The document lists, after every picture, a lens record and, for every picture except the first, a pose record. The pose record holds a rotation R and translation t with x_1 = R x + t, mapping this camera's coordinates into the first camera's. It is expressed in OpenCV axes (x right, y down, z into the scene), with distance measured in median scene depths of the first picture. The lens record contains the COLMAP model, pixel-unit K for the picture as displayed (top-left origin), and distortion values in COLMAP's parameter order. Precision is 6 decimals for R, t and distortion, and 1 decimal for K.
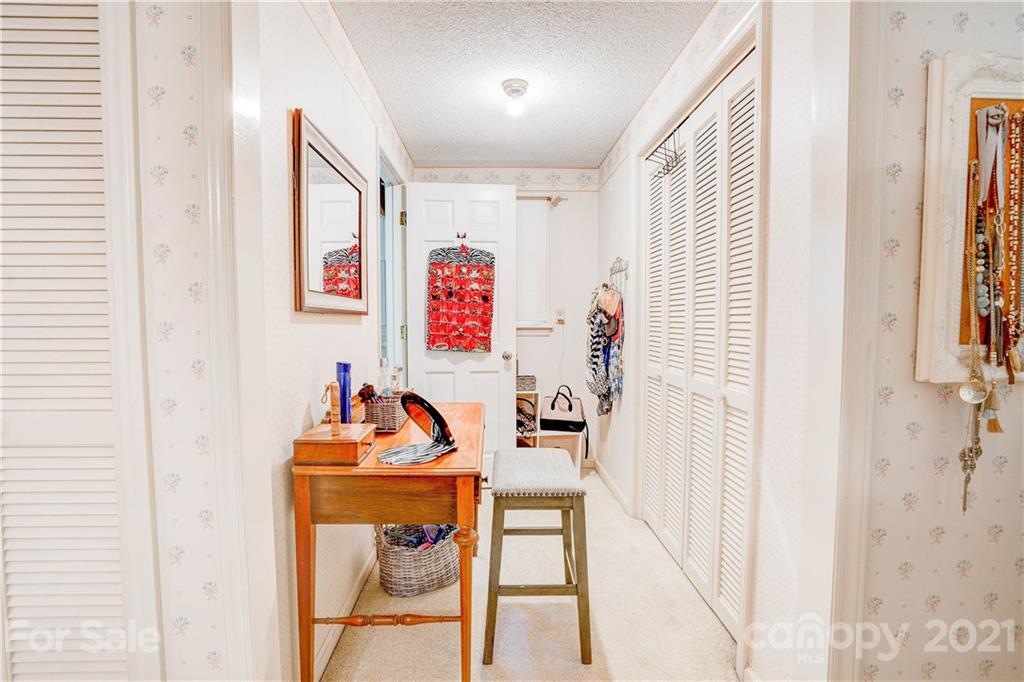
lens RADIAL K [[486.3, 0, 509.2], [0, 486.3, 352.0], [0, 0, 1]] dist [-0.030218, 0.000151]
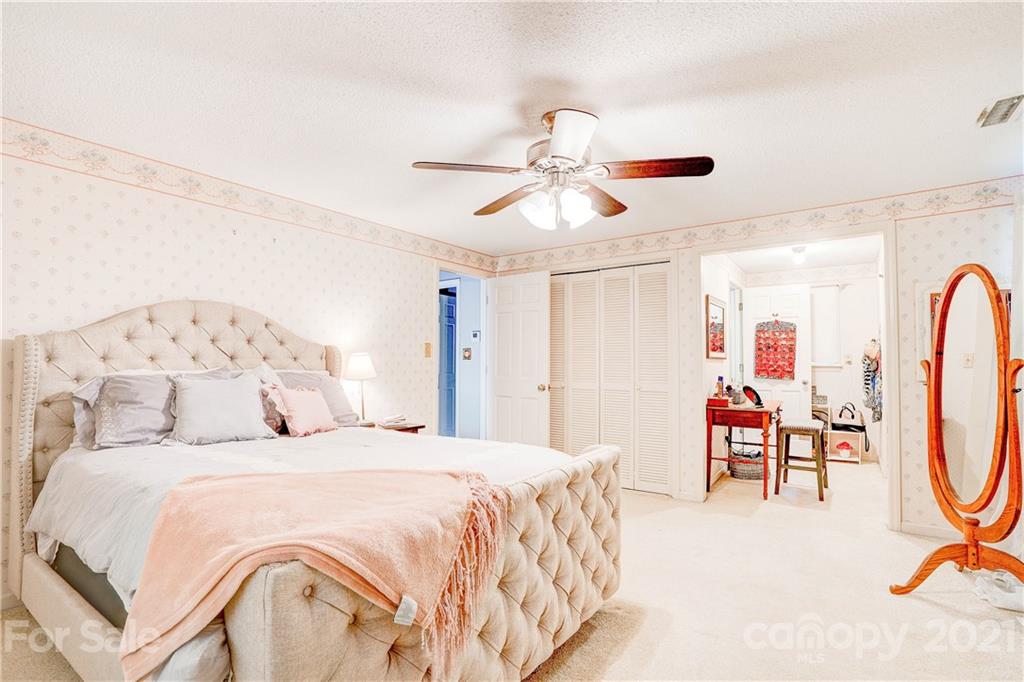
lens RADIAL K [[486.3, 0, 509.2], [0, 486.3, 352.0], [0, 0, 1]] dist [-0.030218, 0.000151]
pose [[0.798377, -0.011283, -0.602052, 0.188013], [-0.040746, 0.996521, -0.072708, 0.068912], [0.600777, 0.082580, 0.795140, -1.007514]]
